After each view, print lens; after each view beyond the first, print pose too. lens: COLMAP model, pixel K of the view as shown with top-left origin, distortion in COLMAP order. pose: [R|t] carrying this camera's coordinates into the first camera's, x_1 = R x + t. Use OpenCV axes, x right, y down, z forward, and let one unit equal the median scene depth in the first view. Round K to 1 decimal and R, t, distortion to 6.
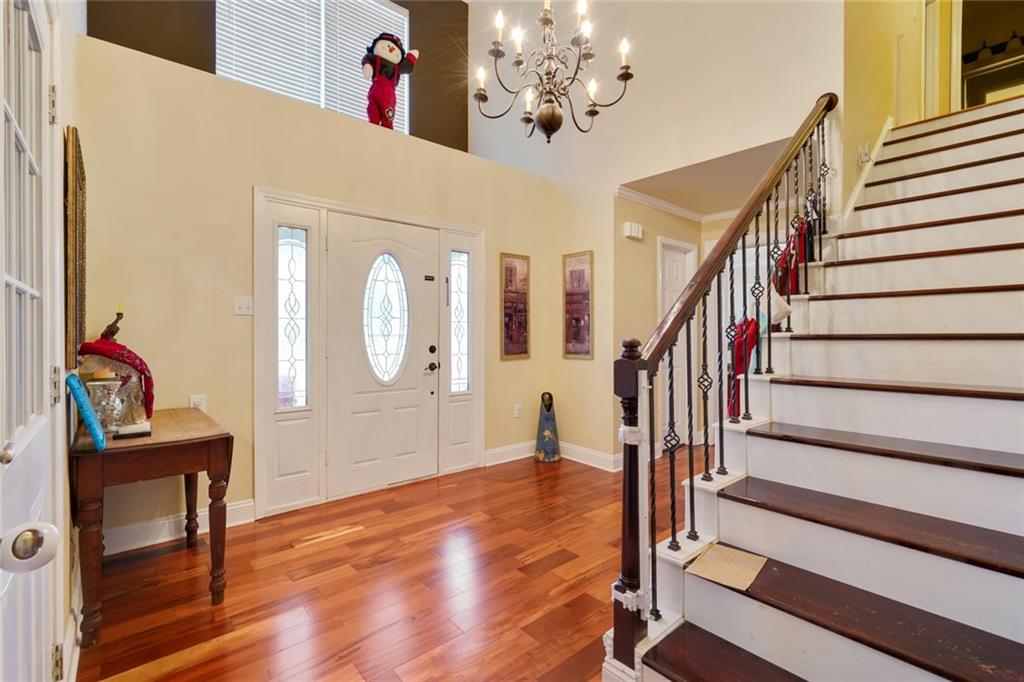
lens RADIAL K [[470.2, 0, 506.3], [0, 470.2, 338.7], [0, 0, 1]] dist [-0.002448, -0.000121]
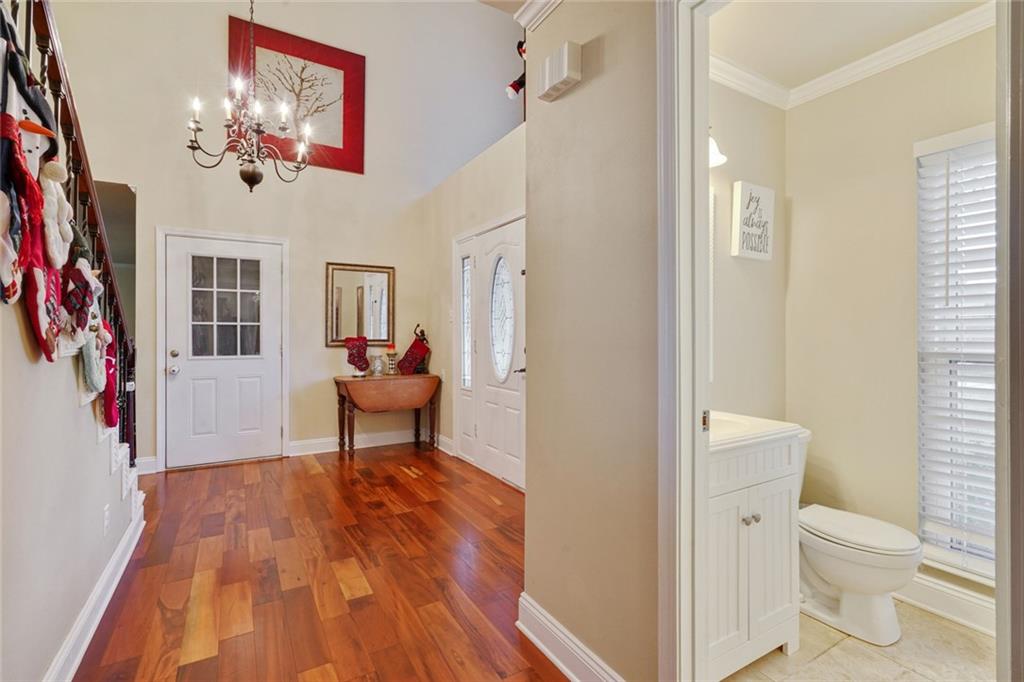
lens RADIAL K [[470.2, 0, 506.2], [0, 470.2, 334.2], [0, 0, 1]] dist [-0.002448, -0.000121]
pose [[-0.179677, 0.006129, -0.983706, 0.959944], [-0.003526, 0.999970, 0.006874, -0.021134], [0.983719, 0.004703, -0.179650, 1.469021]]
